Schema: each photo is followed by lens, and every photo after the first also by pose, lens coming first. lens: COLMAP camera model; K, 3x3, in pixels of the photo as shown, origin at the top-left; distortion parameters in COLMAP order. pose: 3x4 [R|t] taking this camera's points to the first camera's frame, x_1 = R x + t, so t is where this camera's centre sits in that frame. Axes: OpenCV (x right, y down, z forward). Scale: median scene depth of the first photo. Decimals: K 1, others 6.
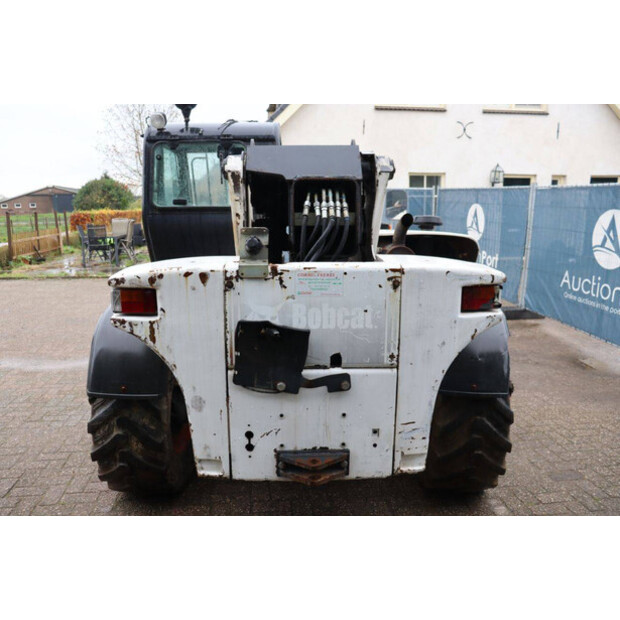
lens RADIAL K [[505.3, 0, 311.7], [0, 505.3, 302.0], [0, 0, 1]] dist [-0.179349, 0.174107]
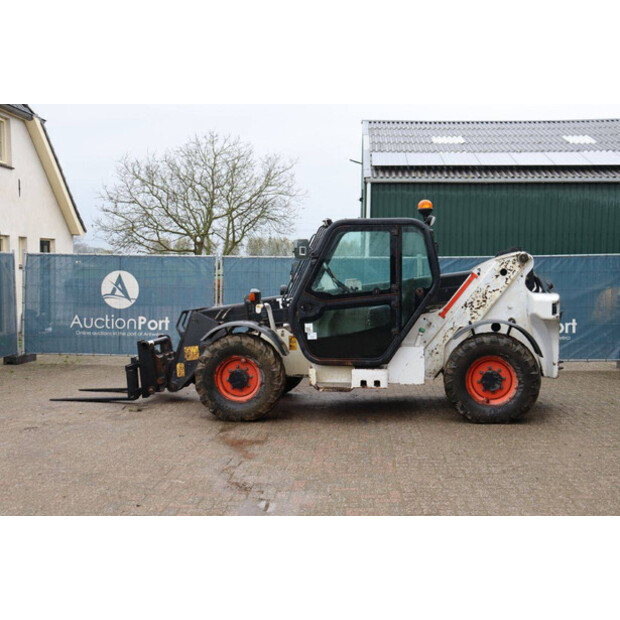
lens RADIAL K [[753.3, 0, 308.6], [0, 753.3, 297.5], [0, 0, 1]] dist [-0.004870, 0.025103]
pose [[0.191312, -0.033724, 0.980950, -4.321558], [0.189034, 0.981966, -0.003108, -0.282001], [-0.963154, 0.186028, 0.194237, 1.429568]]
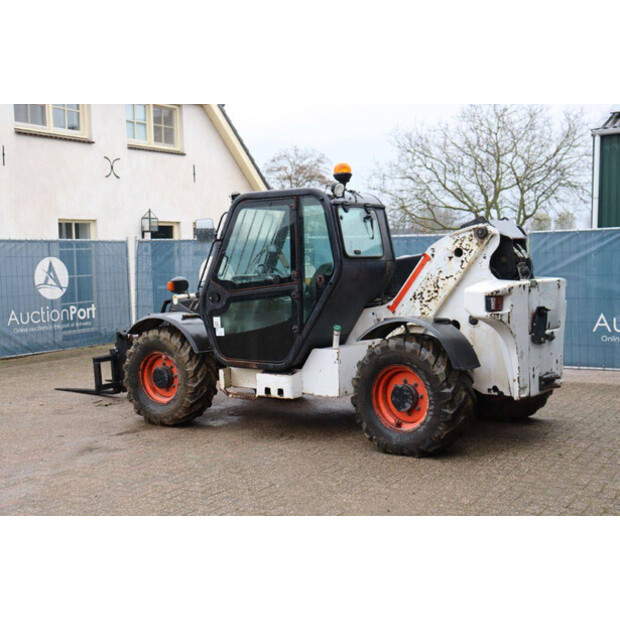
lens RADIAL K [[816.3, 0, 309.2], [0, 816.3, 296.0], [0, 0, 1]] dist [0.025673, 0.079935]
pose [[0.626461, -0.050325, 0.777827, -3.069984], [0.168822, 0.982986, -0.072370, 0.071850], [-0.760951, 0.176651, 0.624298, -0.352134]]
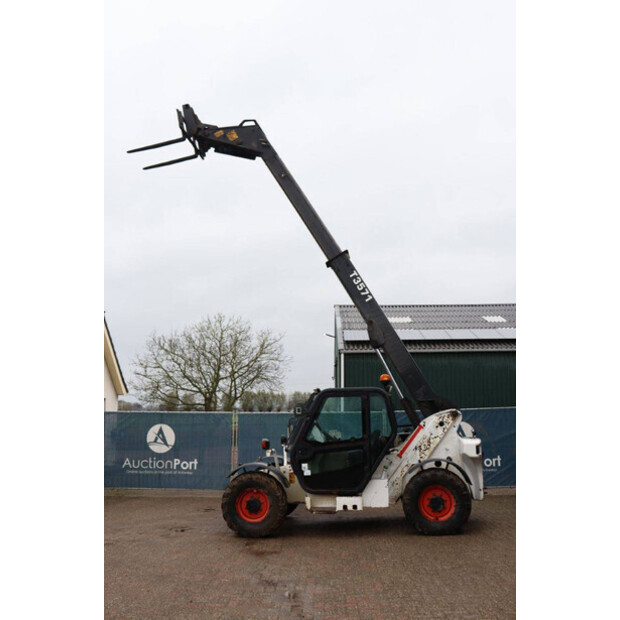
lens RADIAL K [[589.1, 0, 310.0], [0, 589.1, 310.0], [0, 0, 1]] dist [-0.089692, 0.027170]
pose [[0.164887, 0.179839, 0.969778, -4.778271], [0.201414, 0.956378, -0.211600, -0.319892], [-0.965528, 0.230217, 0.121472, 1.407173]]
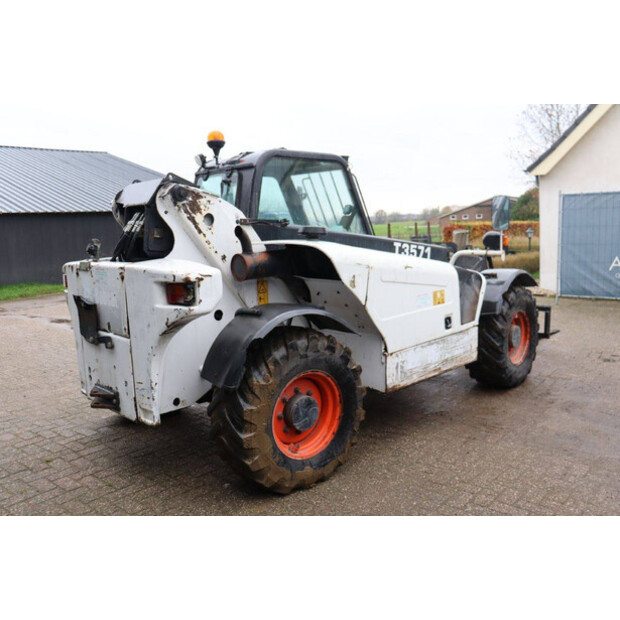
lens RADIAL K [[565.0, 0, 310.0], [0, 565.0, 310.0], [0, 0, 1]] dist [-0.090916, -0.000398]
pose [[0.662630, 0.089340, -0.743600, 1.625301], [-0.108850, 0.993806, 0.022404, -0.036095], [0.740995, 0.066096, 0.668250, 0.321685]]
